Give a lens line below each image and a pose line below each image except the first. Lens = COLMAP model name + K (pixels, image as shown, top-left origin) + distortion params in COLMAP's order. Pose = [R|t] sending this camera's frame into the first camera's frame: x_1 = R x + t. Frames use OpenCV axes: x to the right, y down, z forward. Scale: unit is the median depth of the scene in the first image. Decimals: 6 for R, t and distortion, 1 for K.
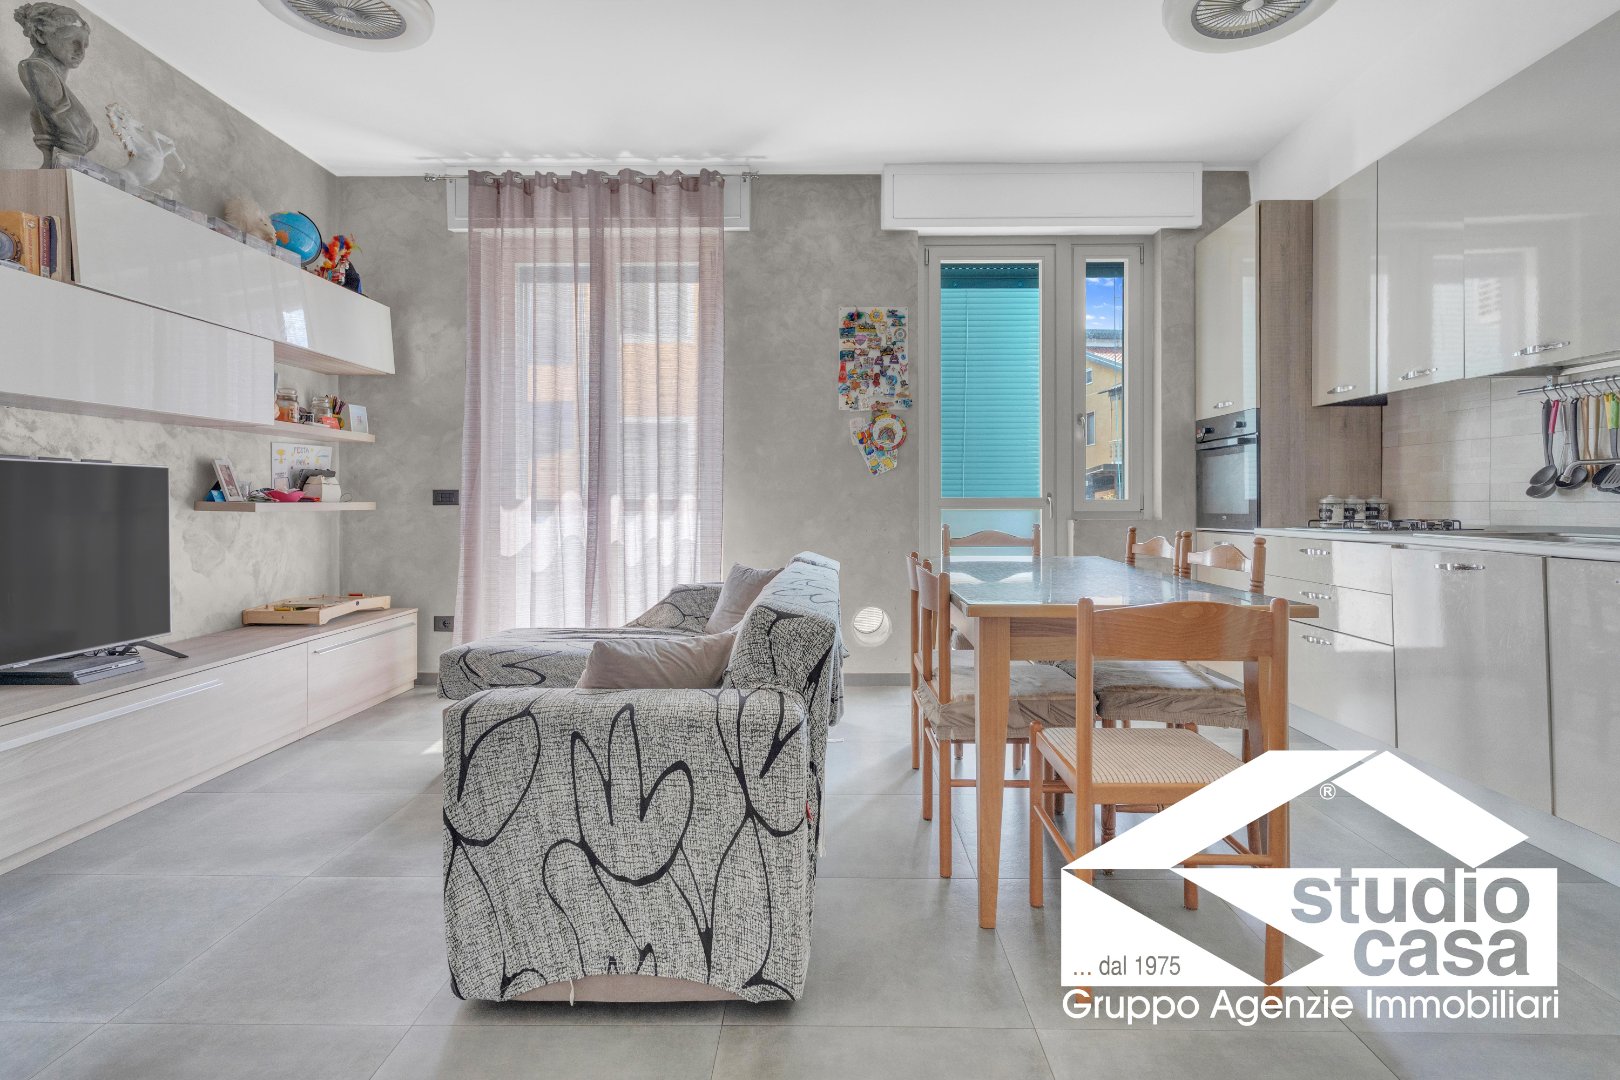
lens RADIAL K [[788.5, 0, 807.3], [0, 788.5, 503.3], [0, 0, 1]] dist [0.000298, -0.000015]
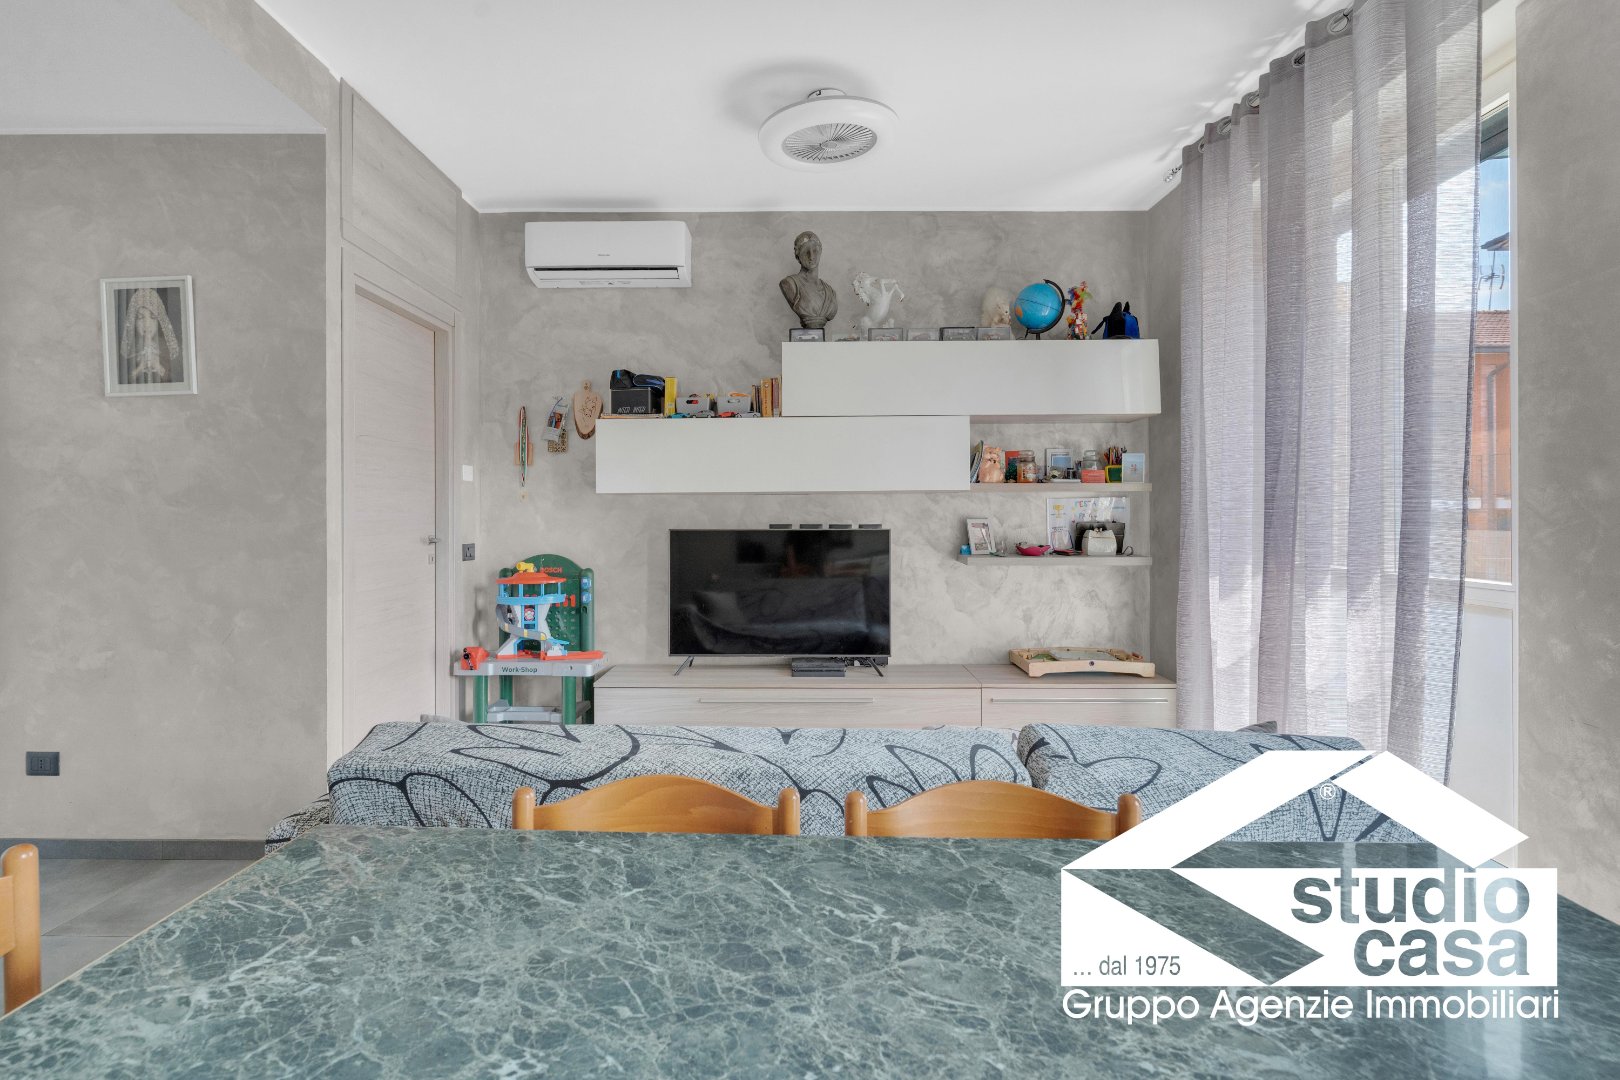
lens RADIAL K [[788.5, 0, 805.8], [0, 788.5, 523.8], [0, 0, 1]] dist [0.000298, -0.000015]
pose [[0.008888, 0.011967, -0.999889, 0.421684], [-0.003010, 0.999924, 0.011941, -0.058986], [0.999956, 0.002904, 0.008923, 0.703807]]
